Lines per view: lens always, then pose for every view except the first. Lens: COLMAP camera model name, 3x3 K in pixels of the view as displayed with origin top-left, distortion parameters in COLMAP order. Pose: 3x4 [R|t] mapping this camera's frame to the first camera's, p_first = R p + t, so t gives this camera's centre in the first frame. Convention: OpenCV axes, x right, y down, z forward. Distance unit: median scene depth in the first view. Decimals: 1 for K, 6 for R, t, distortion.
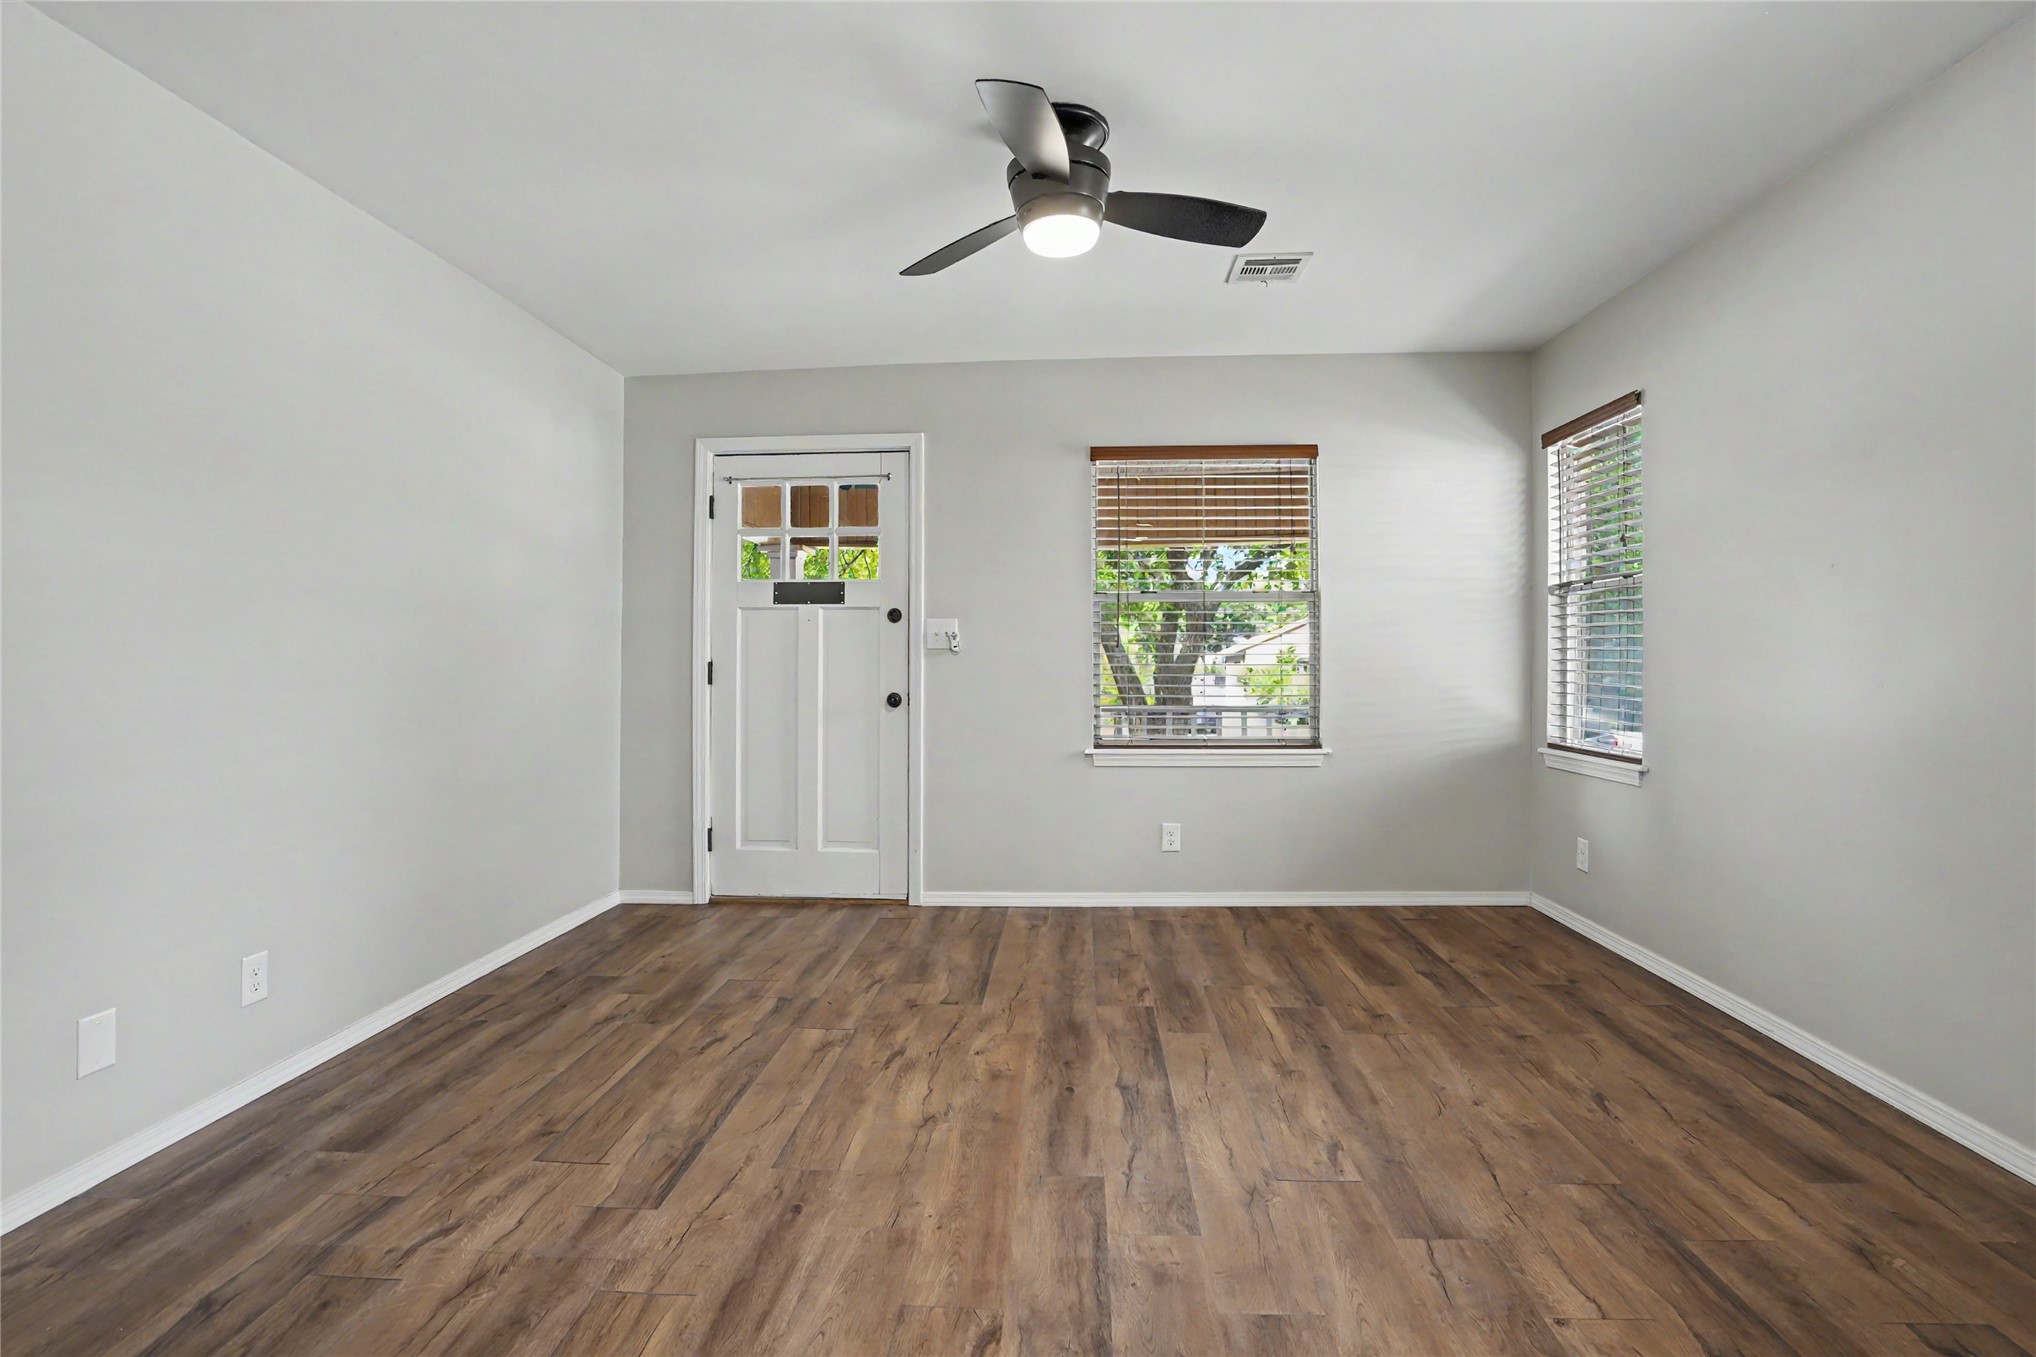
lens RADIAL K [[971.4, 0, 1017.0], [0, 971.4, 646.5], [0, 0, 1]] dist [-0.042317, 0.001507]
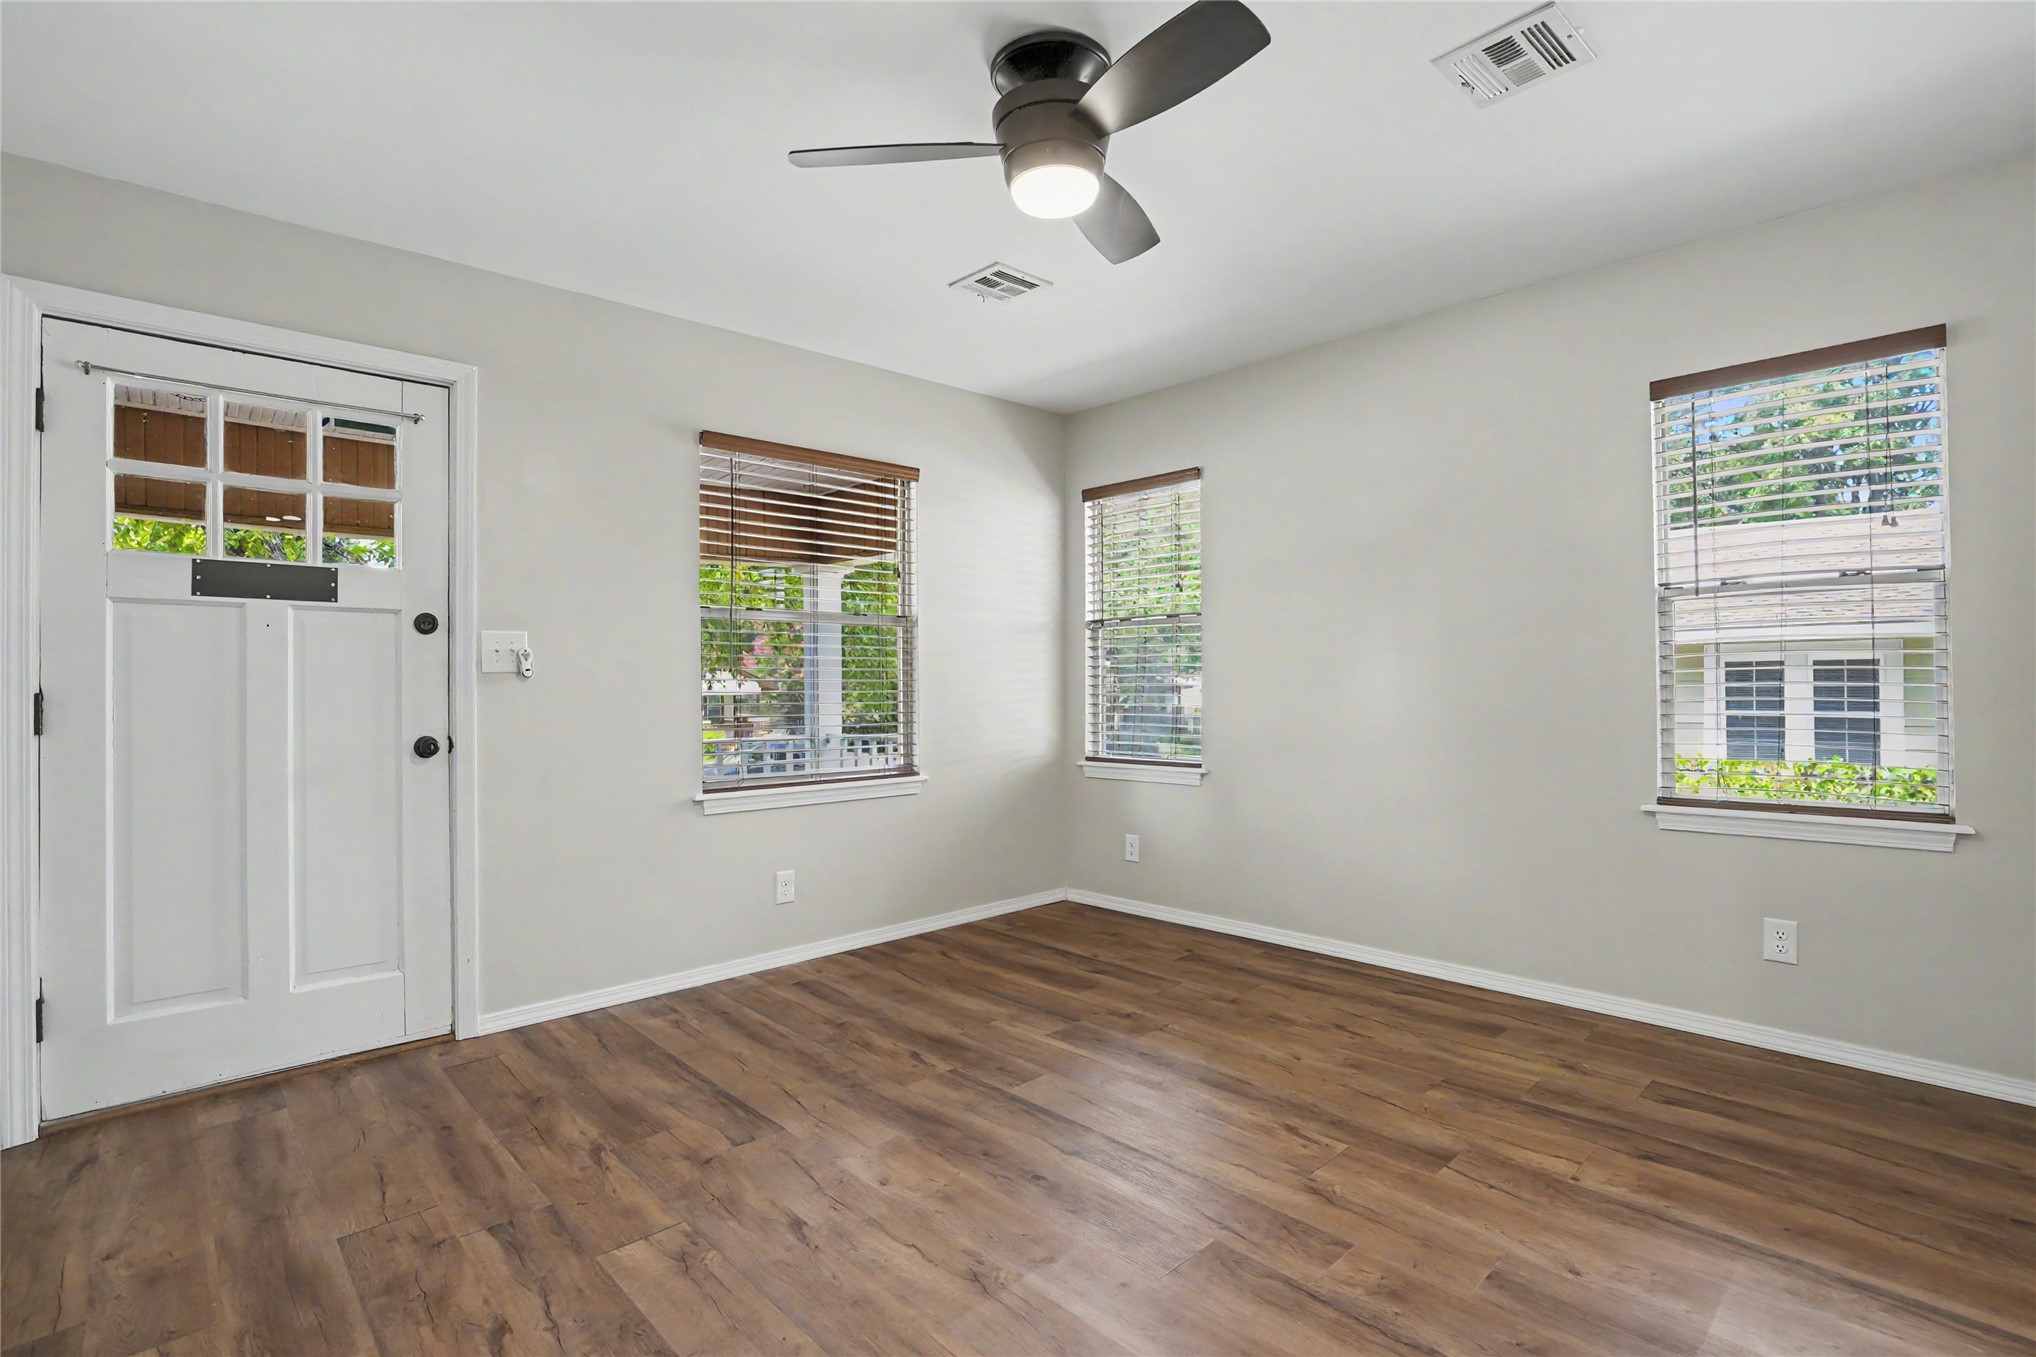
lens RADIAL K [[963.0, 0, 1023.5], [0, 963.0, 680.3], [0, 0, 1]] dist [-0.064836, 0.027338]
pose [[0.678876, 0.000599, 0.734252, -0.431429], [-0.003098, 0.999993, 0.002048, 0.007309], [-0.734246, -0.003666, 0.678873, 0.319553]]
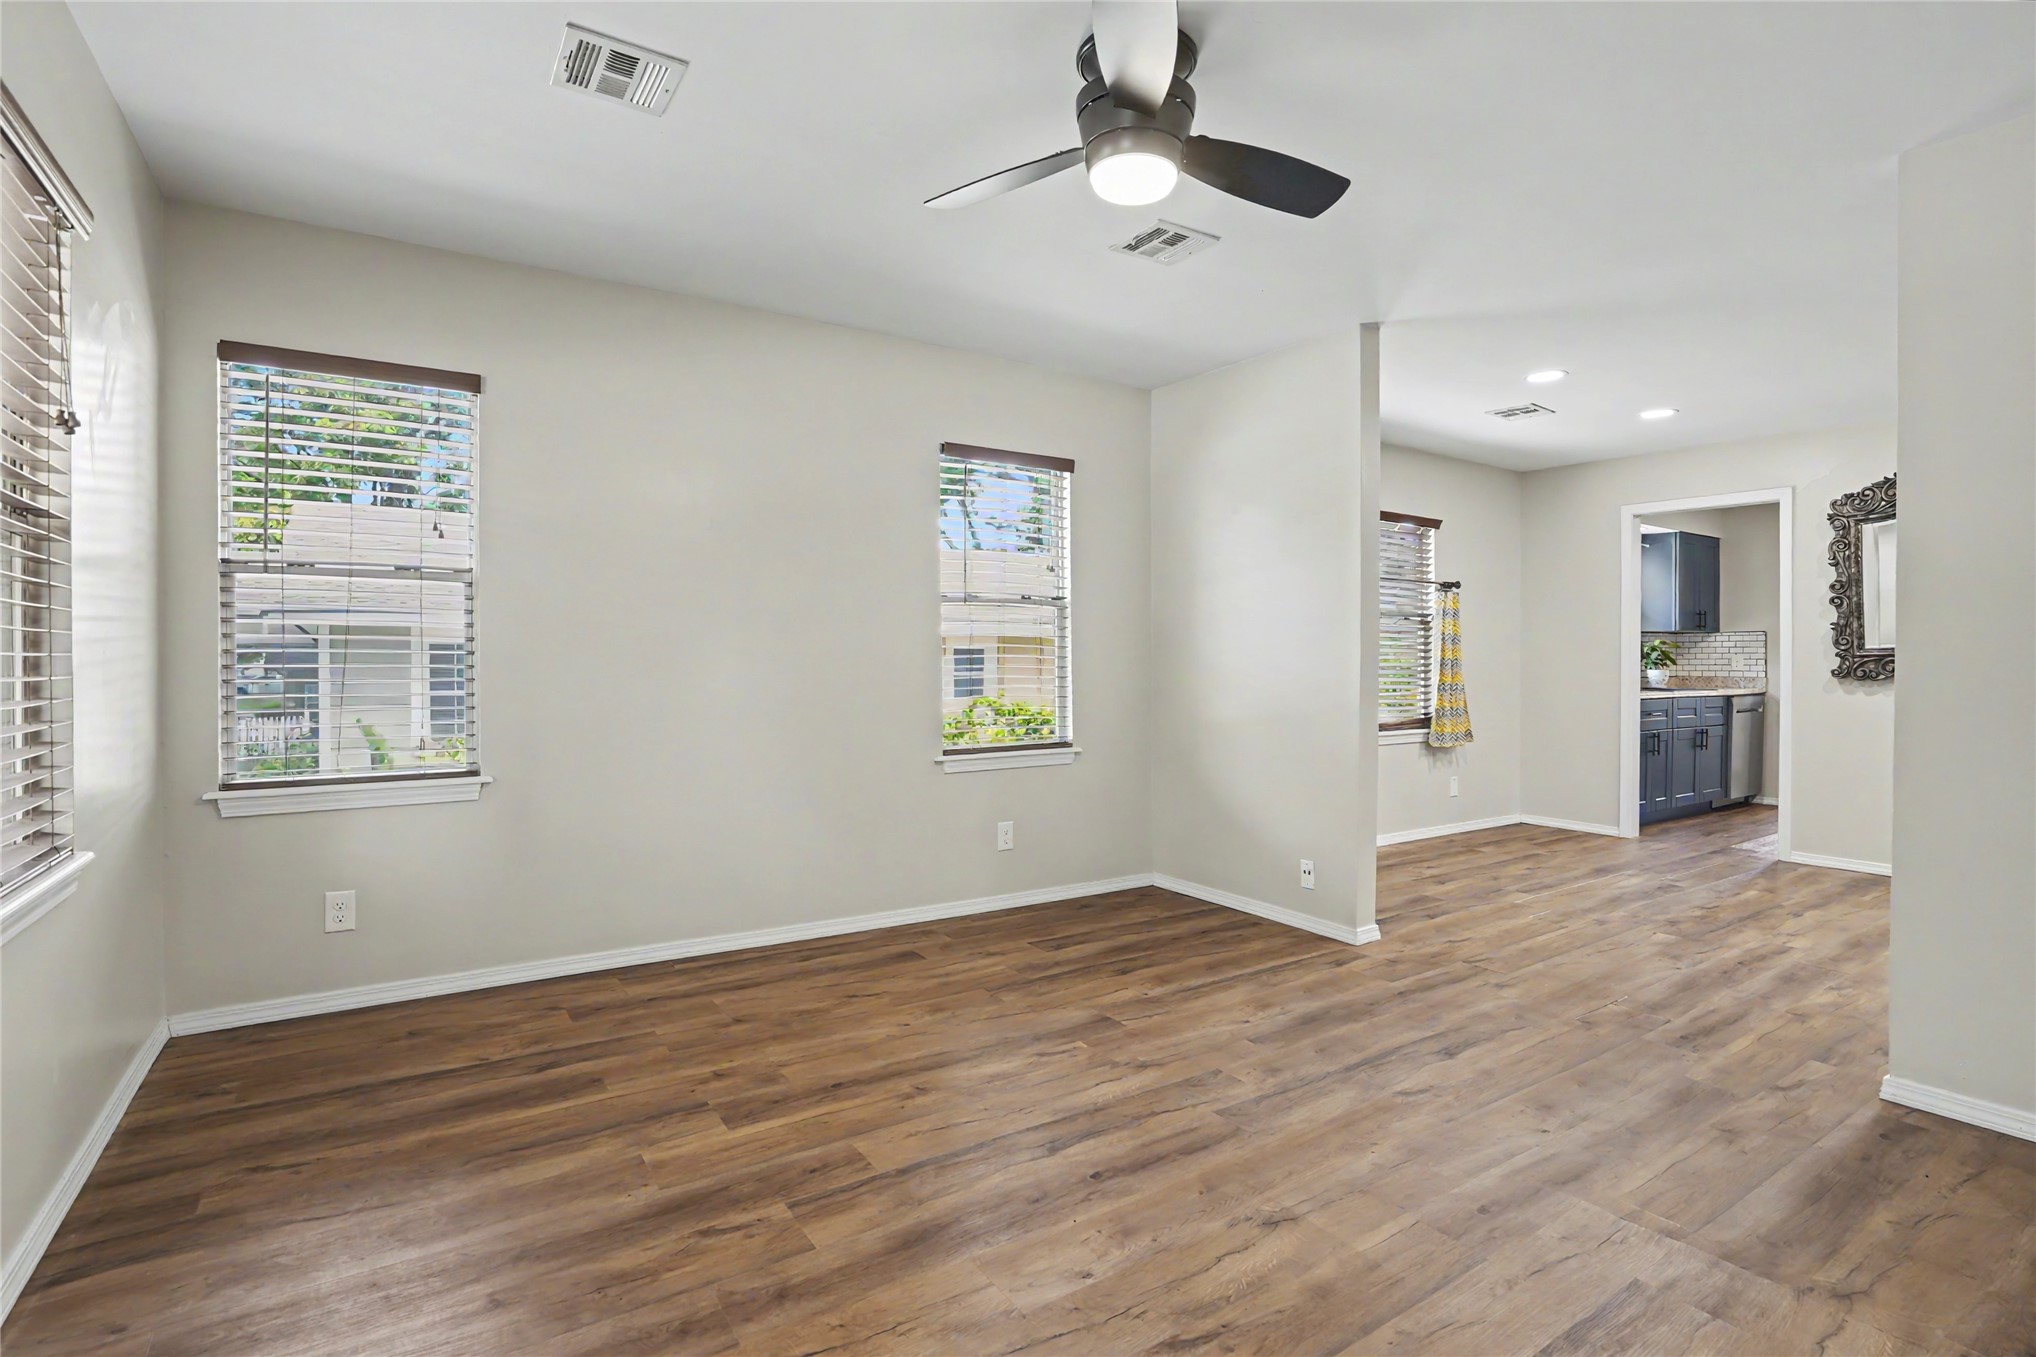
lens RADIAL K [[976.5, 0, 1019.4], [0, 976.5, 667.0], [0, 0, 1]] dist [-0.060156, 0.023578]
pose [[-0.604734, -0.003743, 0.796419, -0.423936], [-0.009618, 0.999950, -0.002603, 0.013909], [-0.796369, -0.009234, -0.604740, 1.160402]]
